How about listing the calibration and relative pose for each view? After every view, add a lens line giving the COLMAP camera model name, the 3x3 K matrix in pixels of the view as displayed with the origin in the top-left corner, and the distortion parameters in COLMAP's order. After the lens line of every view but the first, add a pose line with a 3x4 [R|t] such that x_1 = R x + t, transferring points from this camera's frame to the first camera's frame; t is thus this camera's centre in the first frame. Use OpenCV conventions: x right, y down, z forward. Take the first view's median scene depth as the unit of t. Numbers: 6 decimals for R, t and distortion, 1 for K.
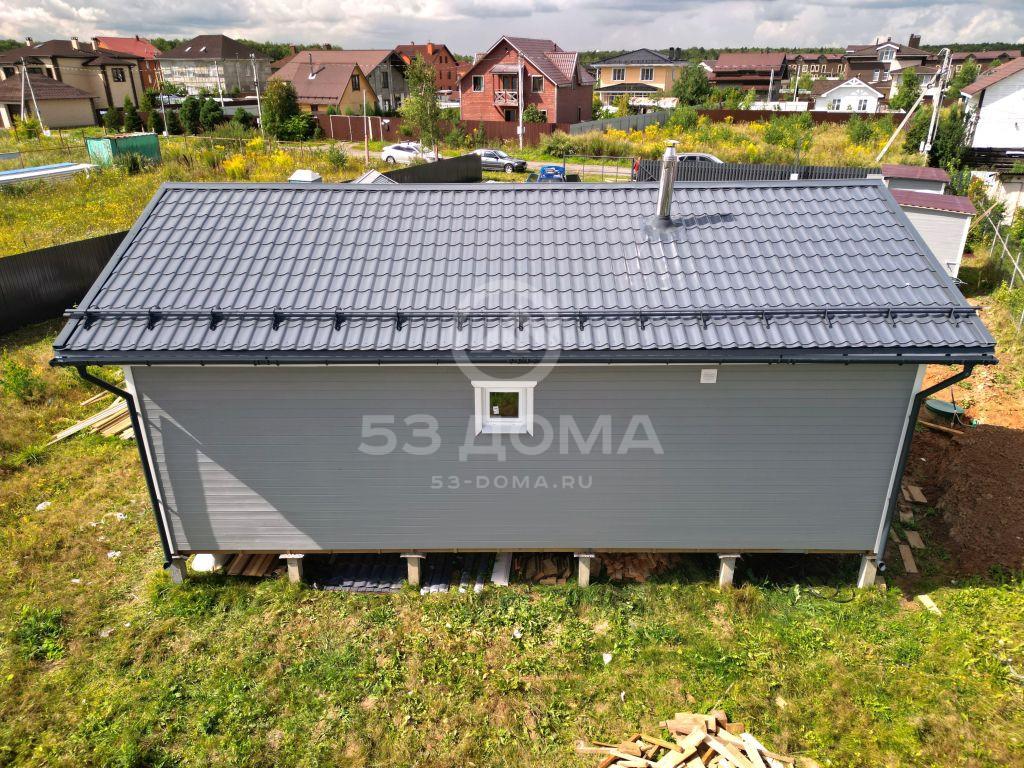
lens RADIAL K [[712.7, 0, 512.0], [0, 712.7, 384.0], [0, 0, 1]] dist [0.017617, 0.000953]
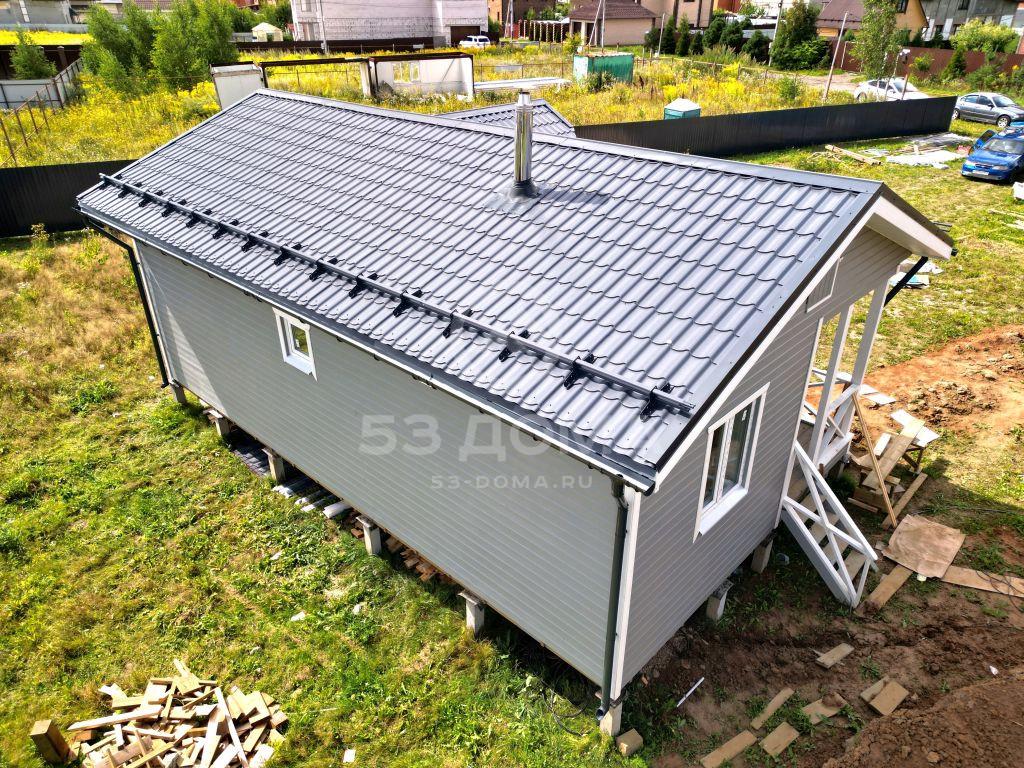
lens RADIAL K [[712.7, 0, 512.0], [0, 712.7, 384.0], [0, 0, 1]] dist [0.017617, 0.000953]
pose [[0.731974, 0.327296, -0.597571, 0.728950], [-0.272263, 0.944502, 0.183816, -0.157211], [0.624570, 0.028148, 0.780462, 0.356268]]
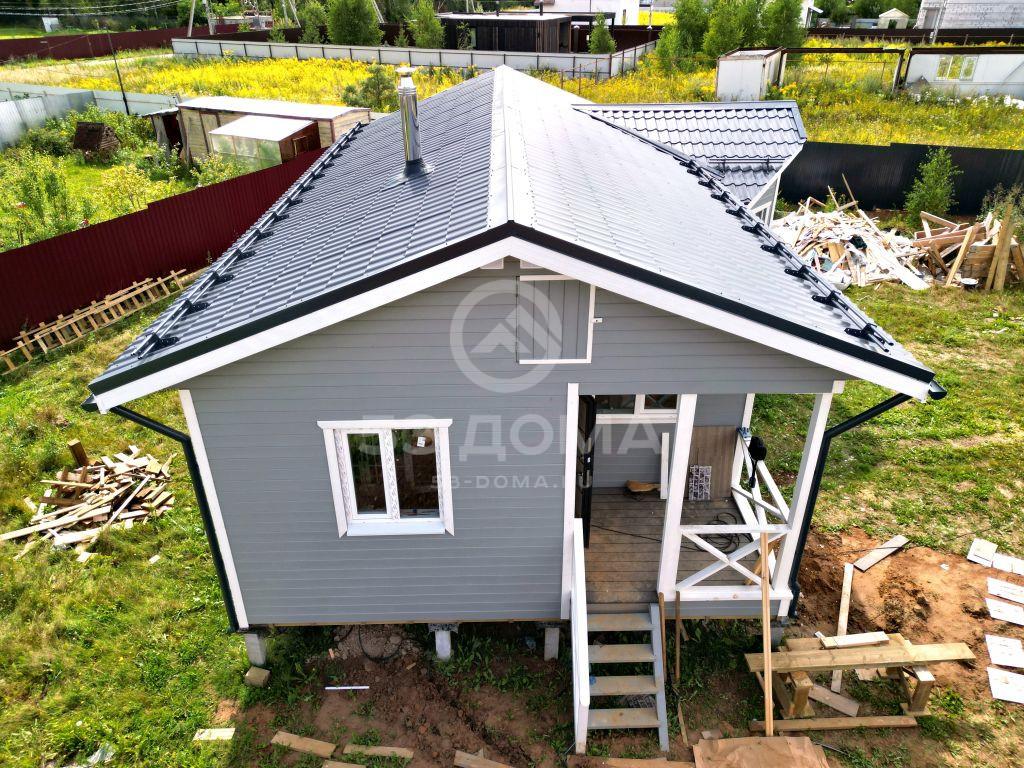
lens RADIAL K [[712.7, 0, 512.0], [0, 712.7, 384.0], [0, 0, 1]] dist [0.017617, 0.000953]
pose [[0.017392, 0.490514, -0.871260, 1.026090], [-0.389190, 0.805988, 0.445998, -0.426320], [0.920993, 0.331329, 0.204921, 0.975084]]
